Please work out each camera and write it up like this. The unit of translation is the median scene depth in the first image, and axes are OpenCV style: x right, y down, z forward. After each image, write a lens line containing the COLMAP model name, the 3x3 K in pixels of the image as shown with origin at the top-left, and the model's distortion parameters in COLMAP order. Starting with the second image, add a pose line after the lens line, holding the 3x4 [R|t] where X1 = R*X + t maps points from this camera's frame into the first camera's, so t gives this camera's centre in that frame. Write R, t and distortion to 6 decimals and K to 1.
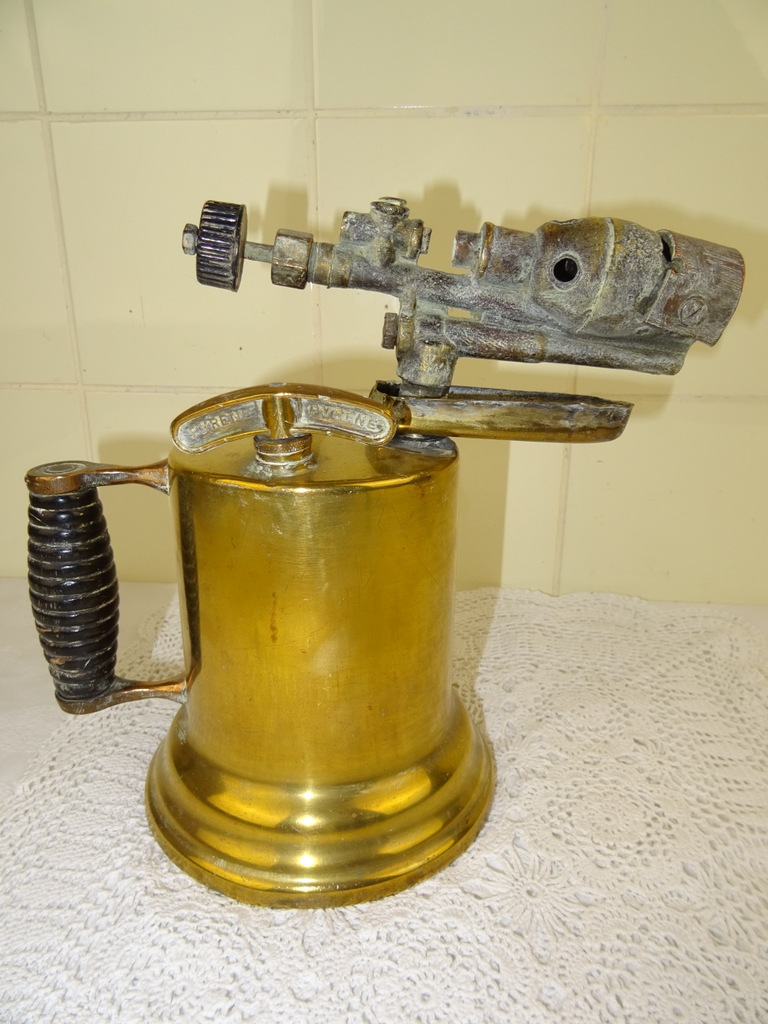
lens RADIAL K [[718.6, 0, 389.3], [0, 718.6, 509.9], [0, 0, 1]] dist [0.022078, -0.054087]
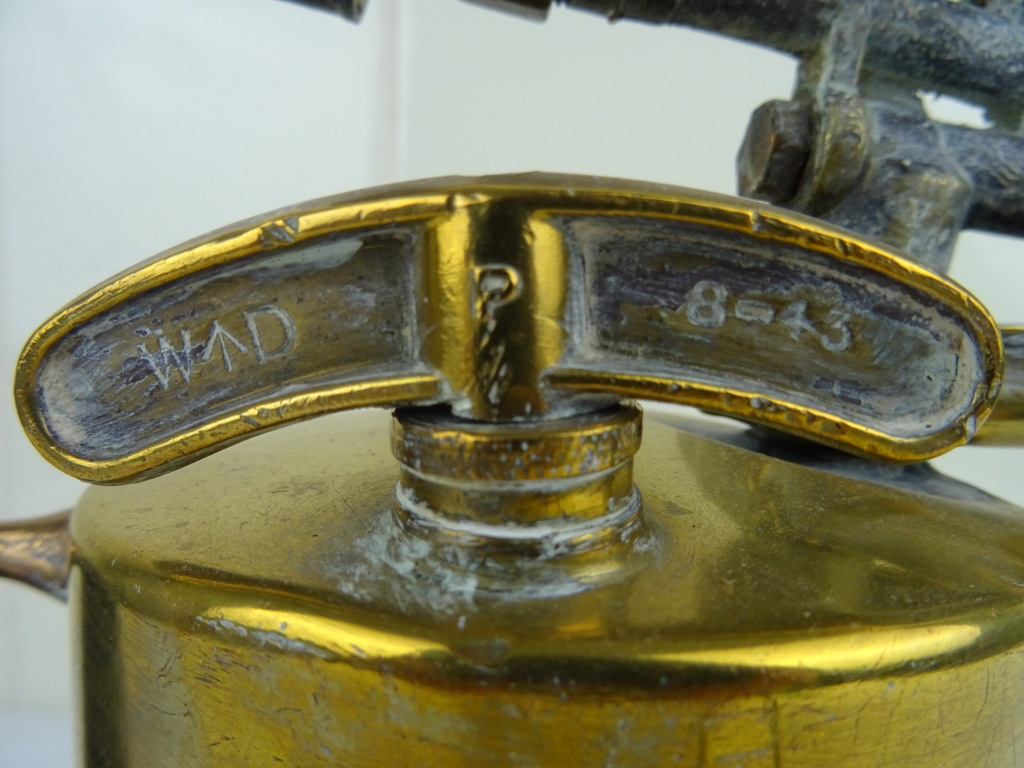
lens RADIAL K [[718.6, 0, 511.4], [0, 718.6, 377.7], [0, 0, 1]] dist [0.022078, -0.054087]
pose [[0.998701, 0.025087, 0.044359, -0.146176], [-0.013907, 0.971565, -0.236366, -0.052046], [-0.049028, 0.235442, 0.970651, 0.698215]]
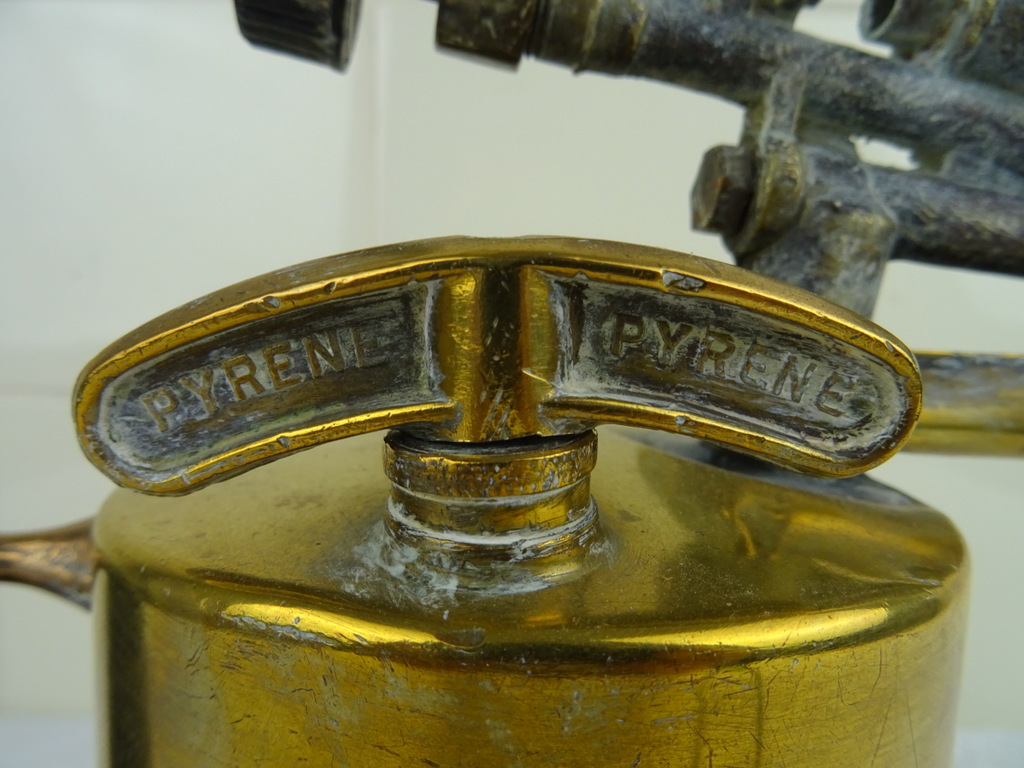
lens RADIAL K [[718.6, 0, 511.4], [0, 718.6, 377.7], [0, 0, 1]] dist [0.022078, -0.054087]
pose [[0.996886, 0.020092, 0.076254, -0.147243], [-0.001584, 0.971901, -0.235384, -0.053553], [-0.078841, 0.234530, 0.968906, 0.659762]]
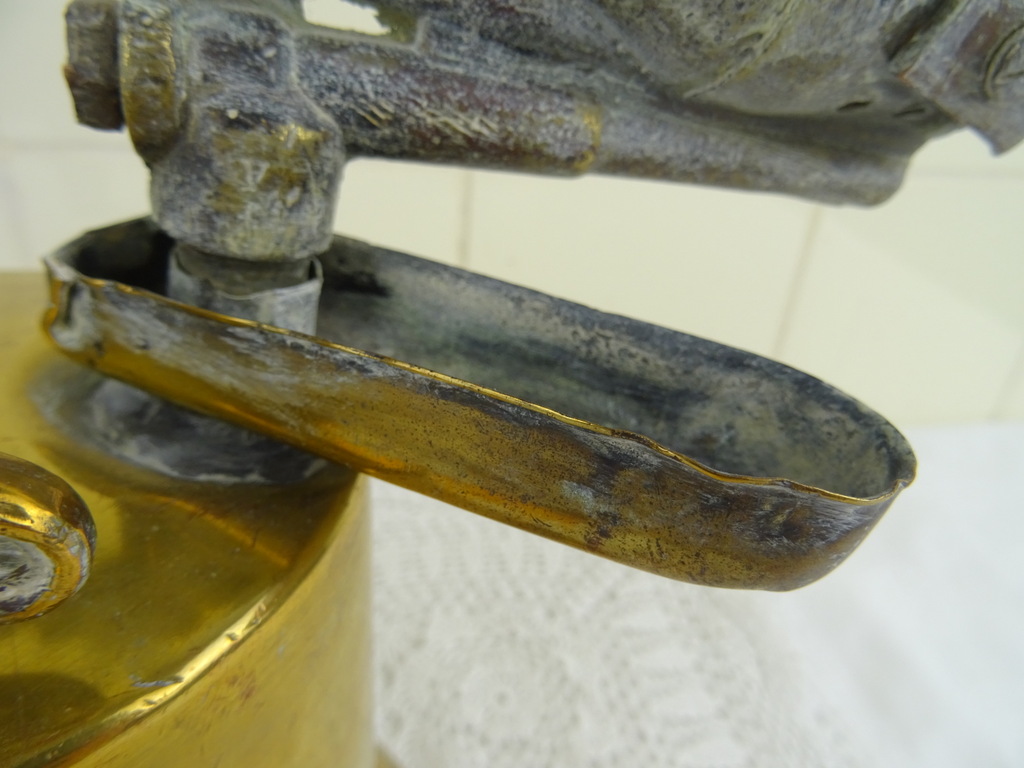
lens RADIAL K [[718.6, 0, 511.4], [0, 718.6, 377.7], [0, 0, 1]] dist [0.022078, -0.054087]
pose [[0.954813, -0.075687, 0.287407, 0.067507], [0.013971, 0.977391, 0.210978, -0.189065], [-0.296877, -0.197429, 0.934283, 0.674390]]
